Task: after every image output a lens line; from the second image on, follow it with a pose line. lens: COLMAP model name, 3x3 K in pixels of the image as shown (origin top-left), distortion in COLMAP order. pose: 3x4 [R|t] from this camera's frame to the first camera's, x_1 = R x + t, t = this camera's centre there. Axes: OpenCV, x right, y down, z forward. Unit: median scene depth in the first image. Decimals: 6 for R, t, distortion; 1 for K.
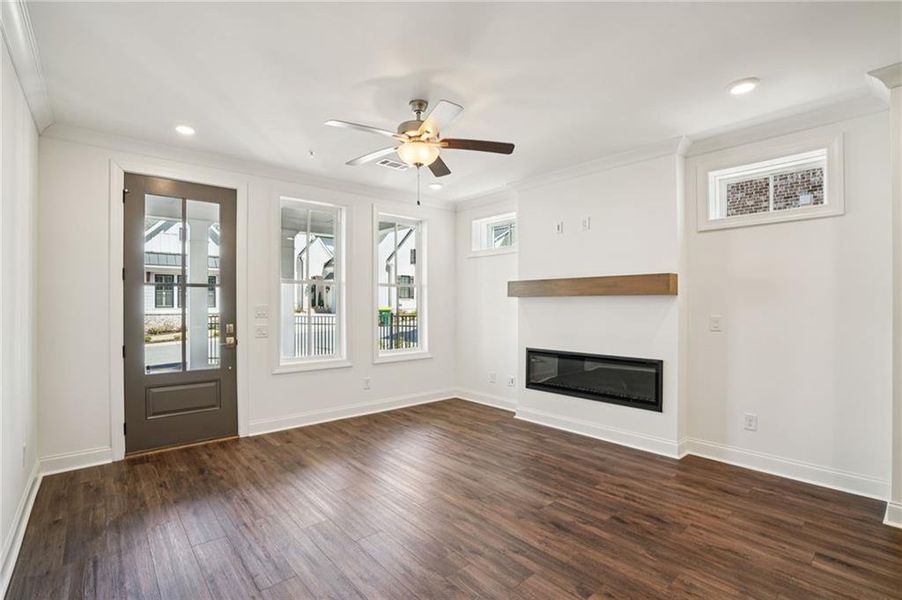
lens RADIAL K [[417.4, 0, 451.2], [0, 417.4, 305.7], [0, 0, 1]] dist [-0.046464, 0.000154]
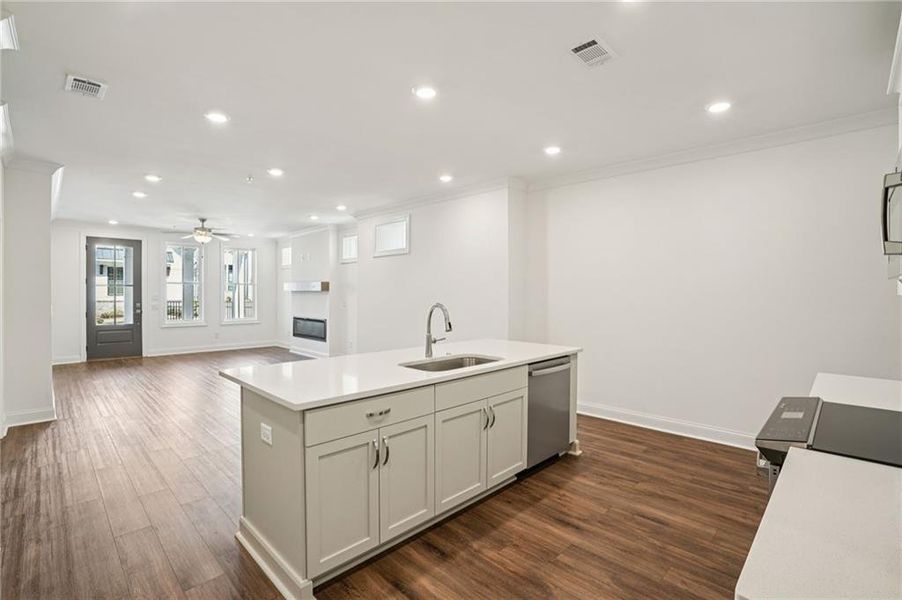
lens RADIAL K [[408.9, 0, 451.0], [0, 408.9, 300.0], [0, 0, 1]] dist [-0.037761, -0.000053]
pose [[0.996816, 0.005534, 0.079538, 0.920100], [-0.006434, 0.999918, 0.011058, -0.006980], [-0.079470, -0.011535, 0.996770, -1.203202]]
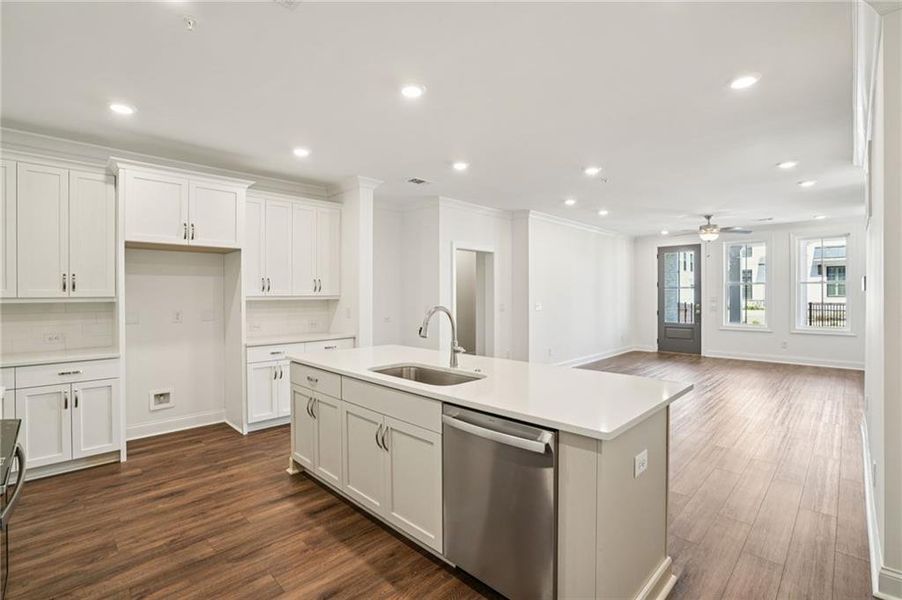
lens RADIAL K [[418.1, 0, 451.2], [0, 418.1, 296.5], [0, 0, 1]] dist [-0.053920, 0.019464]
pose [[0.073688, 0.007403, -0.997254, 1.606672], [-0.001071, 0.999972, 0.007344, -0.013778], [0.997281, 0.000527, 0.073694, -0.519652]]
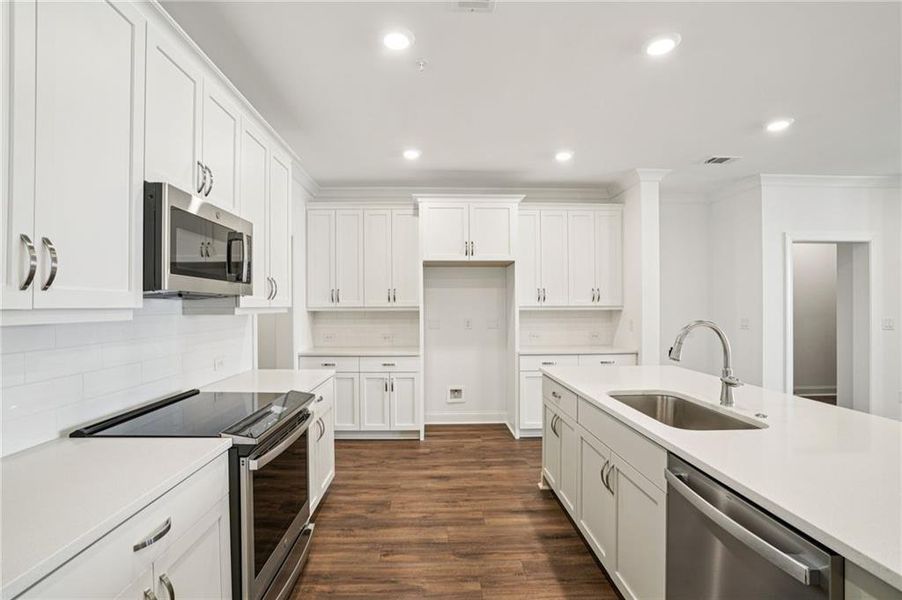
lens RADIAL K [[423.0, 0, 439.4], [0, 423.0, 306.9], [0, 0, 1]] dist [-0.044745, 0.000899]
pose [[-0.638298, 0.007193, -0.769756, 1.519833], [0.001732, 0.999967, 0.007908, -0.013910], [0.769788, 0.003714, -0.638289, -0.417028]]
